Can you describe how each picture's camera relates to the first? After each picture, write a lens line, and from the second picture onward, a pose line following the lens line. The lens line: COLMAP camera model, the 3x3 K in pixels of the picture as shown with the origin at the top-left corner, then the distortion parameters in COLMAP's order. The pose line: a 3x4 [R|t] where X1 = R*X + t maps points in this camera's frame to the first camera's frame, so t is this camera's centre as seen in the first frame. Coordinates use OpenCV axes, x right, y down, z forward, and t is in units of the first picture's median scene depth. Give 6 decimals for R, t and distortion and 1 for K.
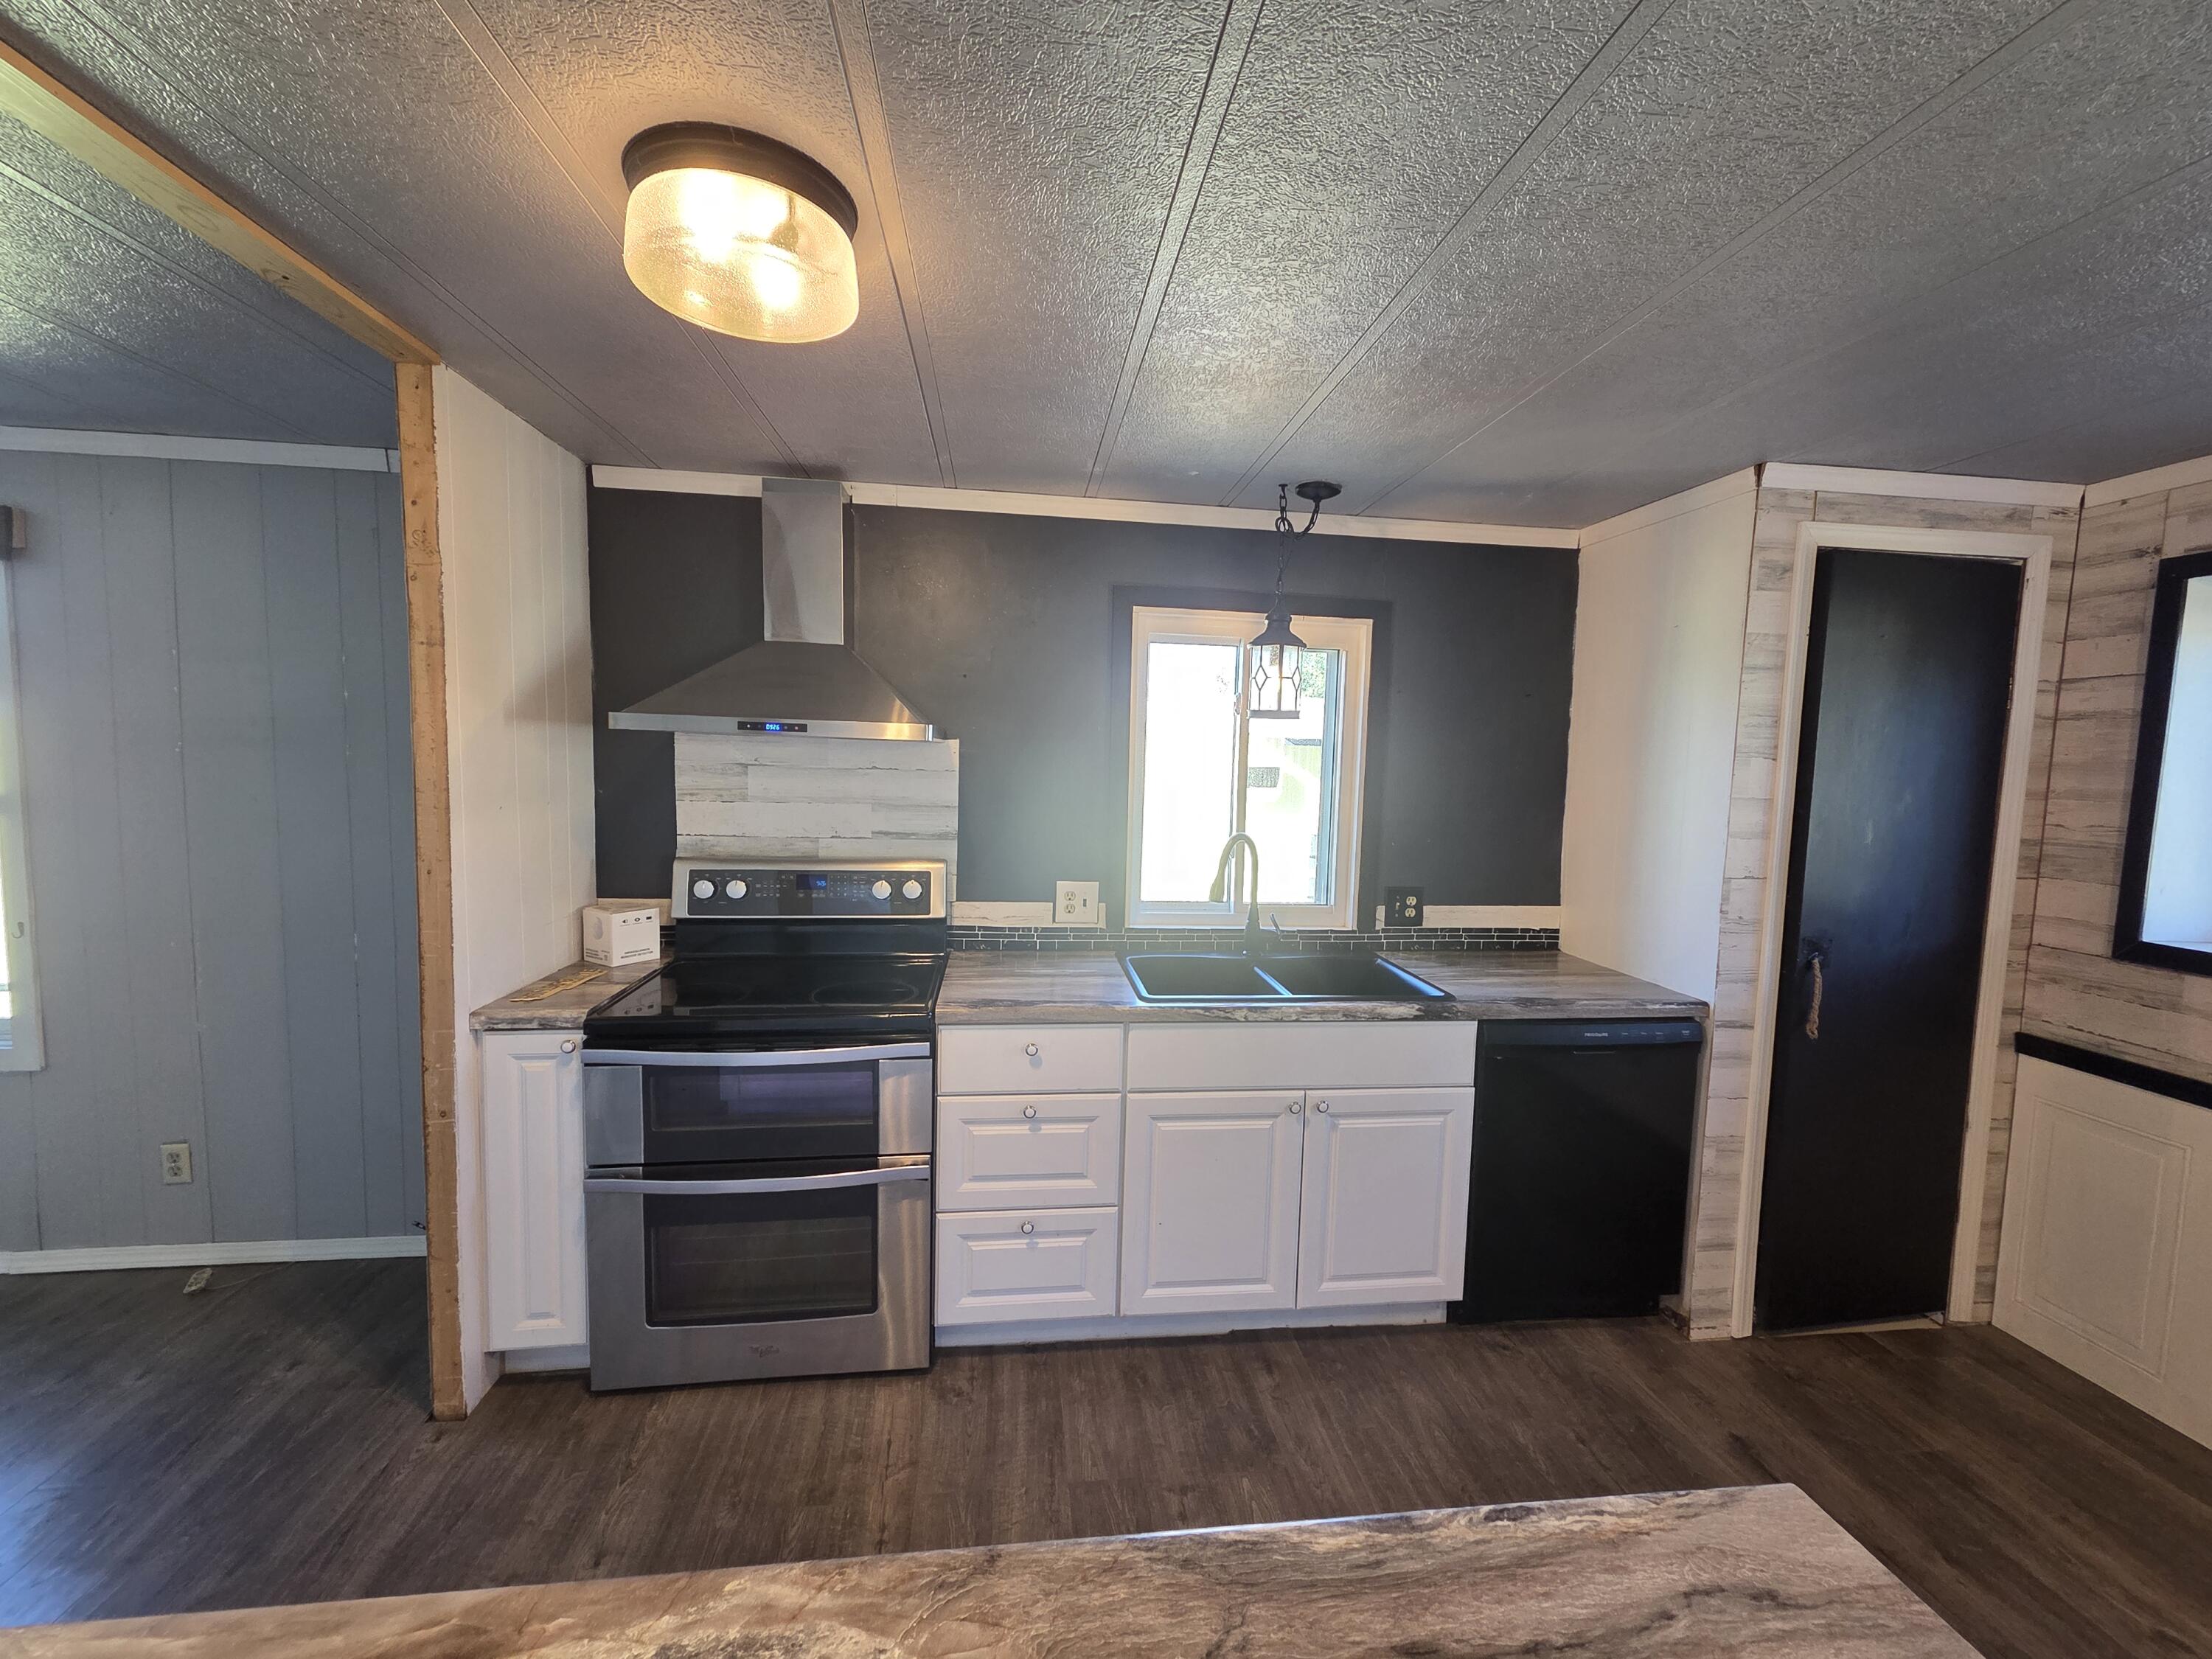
lens RADIAL K [[898.7, 0, 1118.1], [0, 898.7, 826.0], [0, 0, 1]] dist [0.003173, 0.000807]
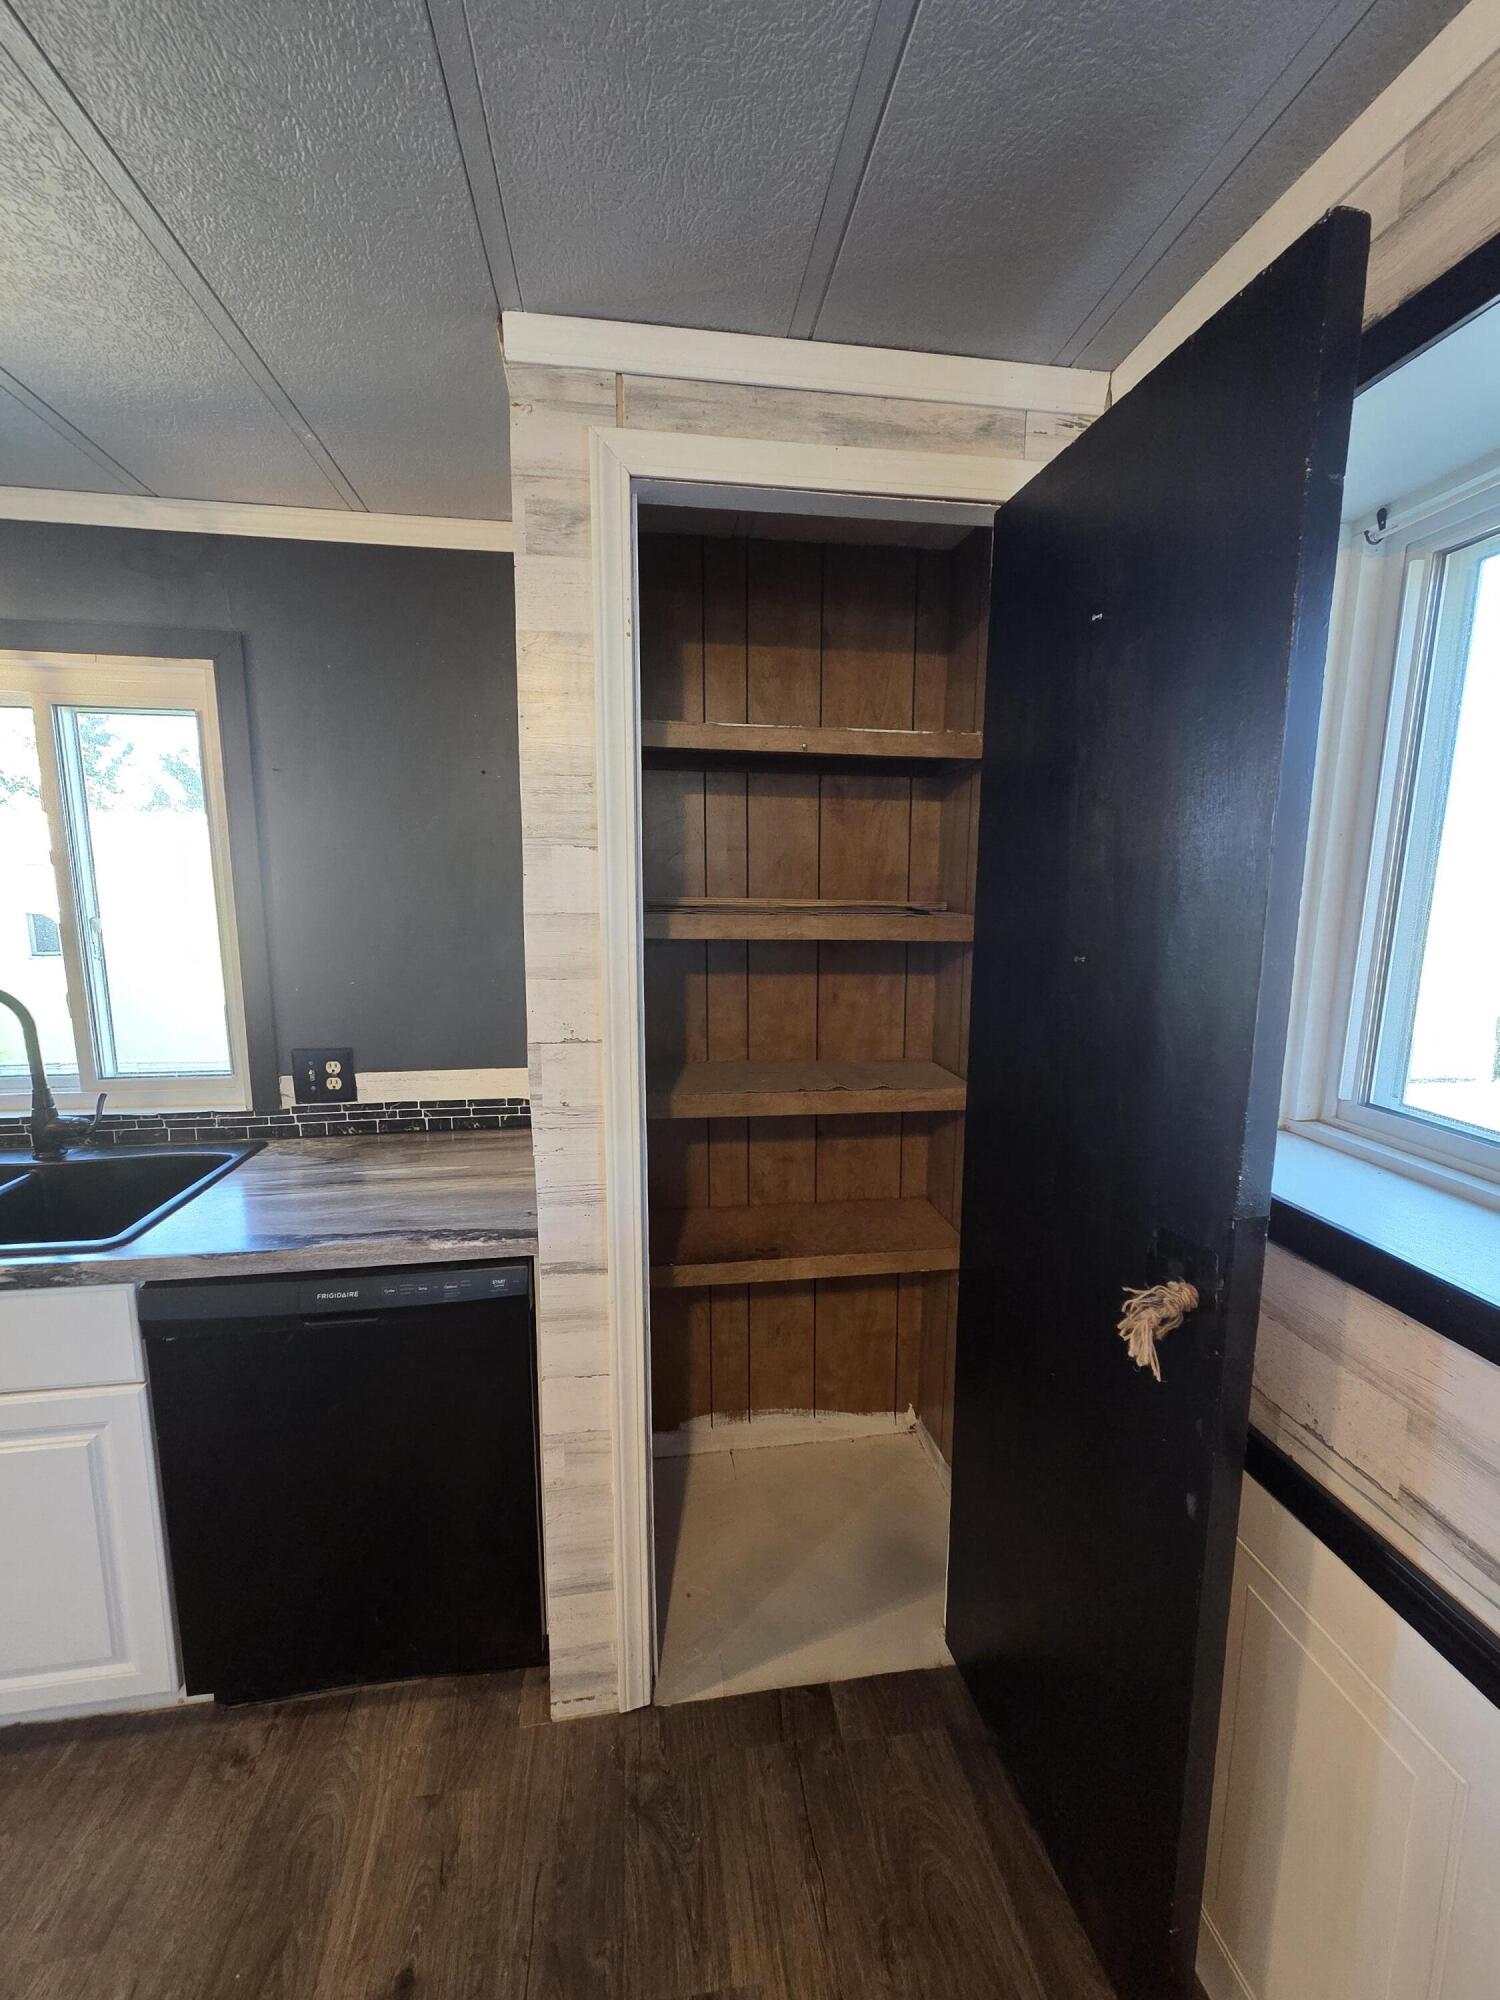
lens RADIAL K [[812.6, 0, 749.4], [0, 812.6, 1007.5], [0, 0, 1]] dist [0.003173, 0.000807]
pose [[0.999445, -0.027560, 0.018731, 0.794709], [0.026161, 0.997117, 0.071231, -0.002409], [-0.020640, -0.070701, 0.997284, 0.428515]]
